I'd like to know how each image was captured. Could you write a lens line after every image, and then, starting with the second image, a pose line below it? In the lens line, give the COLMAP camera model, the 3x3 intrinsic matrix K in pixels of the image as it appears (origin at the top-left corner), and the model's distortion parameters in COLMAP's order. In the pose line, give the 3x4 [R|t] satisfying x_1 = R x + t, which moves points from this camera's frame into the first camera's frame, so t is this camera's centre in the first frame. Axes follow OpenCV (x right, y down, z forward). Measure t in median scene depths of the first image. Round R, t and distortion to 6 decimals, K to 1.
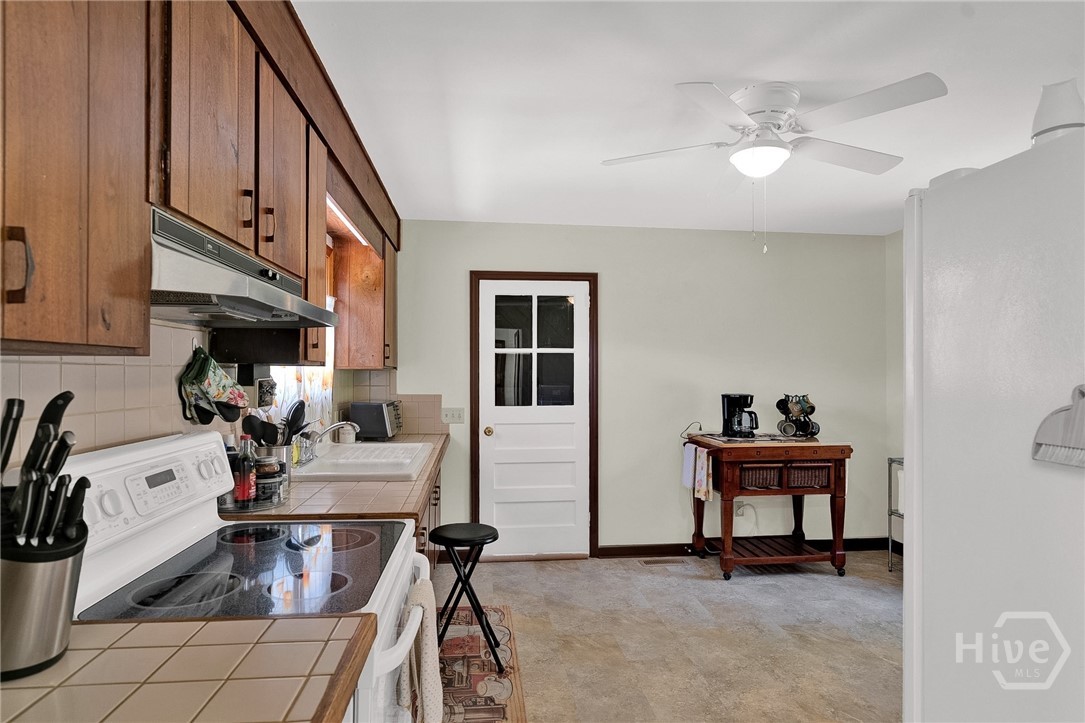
lens RADIAL K [[599.2, 0, 542.5], [0, 599.2, 368.7], [0, 0, 1]] dist [-0.006826, 0.006904]
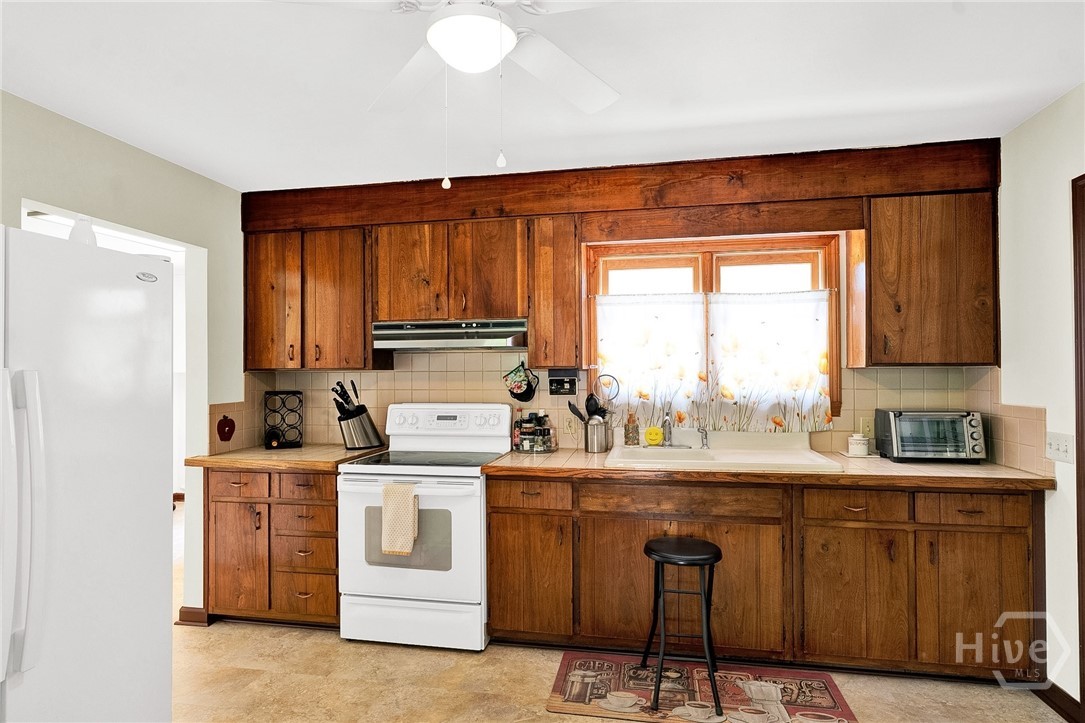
lens RADIAL K [[599.2, 0, 533.8], [0, 599.2, 363.6], [0, 0, 1]] dist [-0.006826, 0.006904]
pose [[-0.306964, -0.015798, -0.951590, 0.533882], [0.011933, 0.999720, -0.020447, 0.005733], [0.951646, -0.017631, -0.306690, 0.705423]]
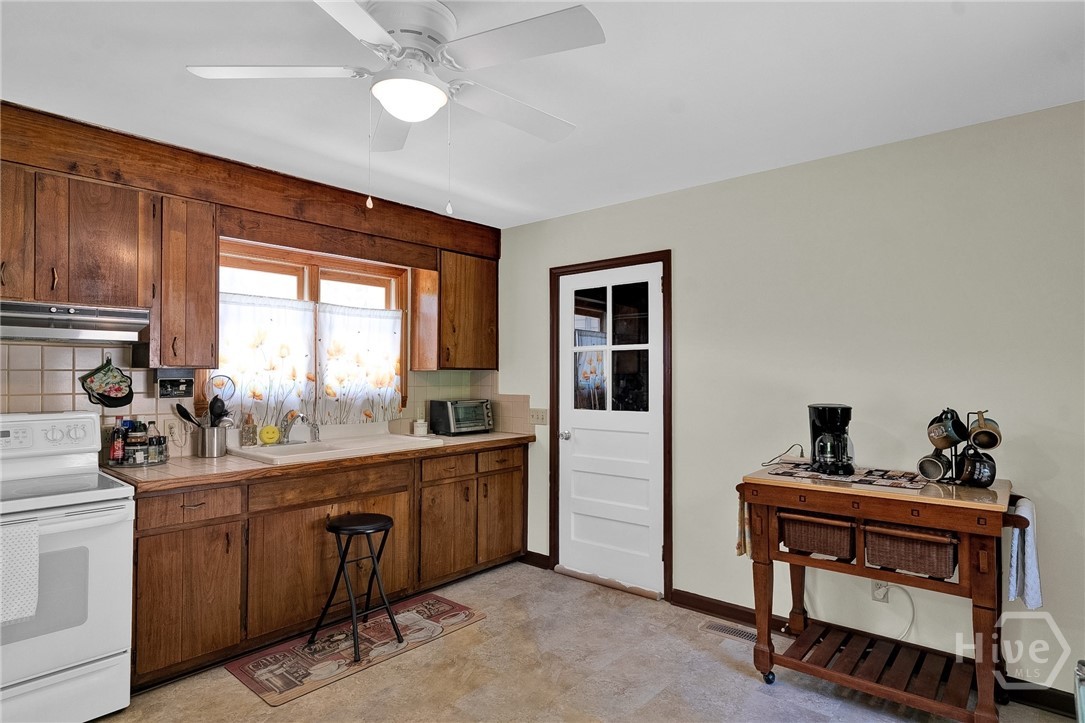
lens RADIAL K [[599.2, 0, 549.0], [0, 599.2, 364.1], [0, 0, 1]] dist [-0.006826, 0.006904]
pose [[0.679479, -0.014535, -0.733551, 0.589078], [0.007788, 0.999890, -0.012599, 0.004099], [0.733654, 0.002848, 0.679518, 0.340795]]
